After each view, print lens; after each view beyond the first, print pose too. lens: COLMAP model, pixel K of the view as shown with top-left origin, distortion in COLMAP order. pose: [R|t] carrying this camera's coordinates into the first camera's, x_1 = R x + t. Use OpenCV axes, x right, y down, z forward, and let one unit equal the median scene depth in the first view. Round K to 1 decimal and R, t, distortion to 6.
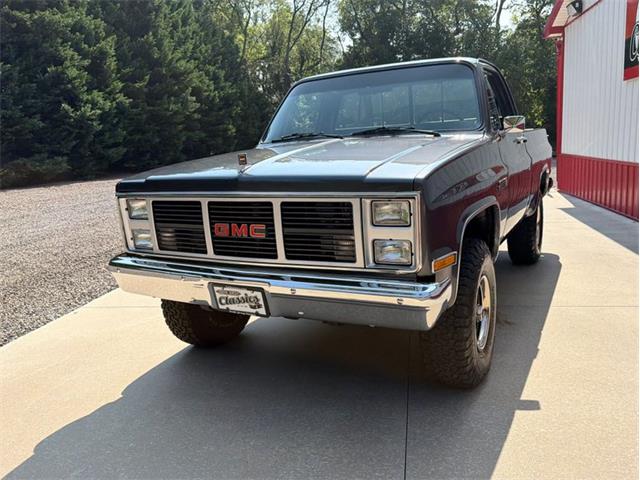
lens RADIAL K [[525.4, 0, 316.1], [0, 525.4, 240.7], [0, 0, 1]] dist [0.067809, -0.105367]
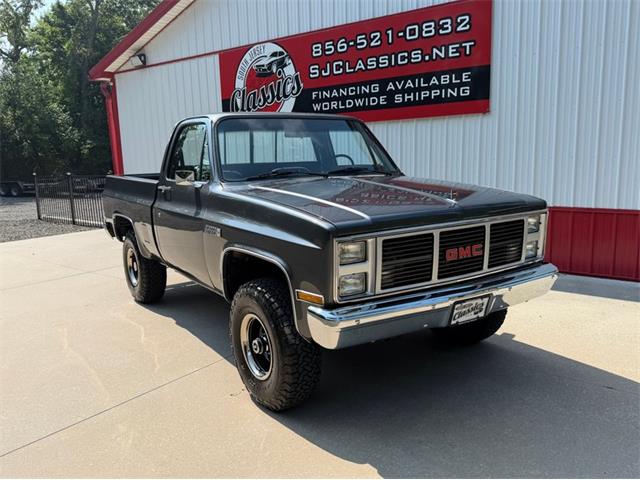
lens RADIAL K [[525.4, 0, 313.8], [0, 525.4, 244.8], [0, 0, 1]] dist [0.067809, -0.105367]
pose [[0.472281, -0.111523, 0.874364, -0.174493], [0.164415, 0.985700, 0.036916, -0.017670], [-0.865978, 0.126324, 0.483864, 0.092134]]
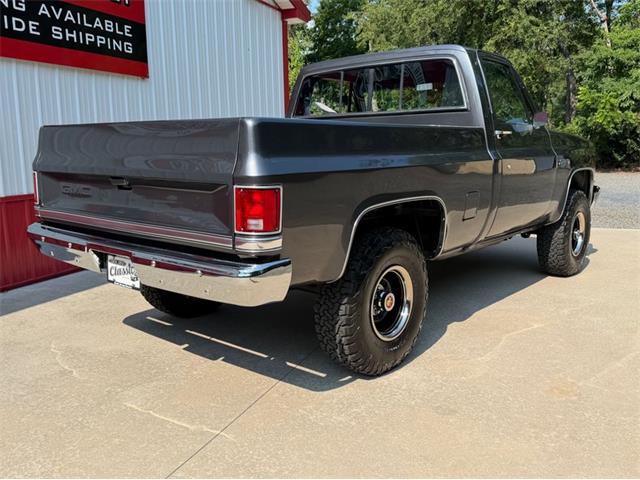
lens RADIAL K [[525.4, 0, 322.5], [0, 525.4, 241.9], [0, 0, 1]] dist [0.067809, -0.105367]
pose [[-0.975843, 0.023897, 0.217162, 0.015513], [0.101022, 0.930707, 0.351537, -0.078697], [-0.193714, 0.364983, -0.910638, 0.442362]]
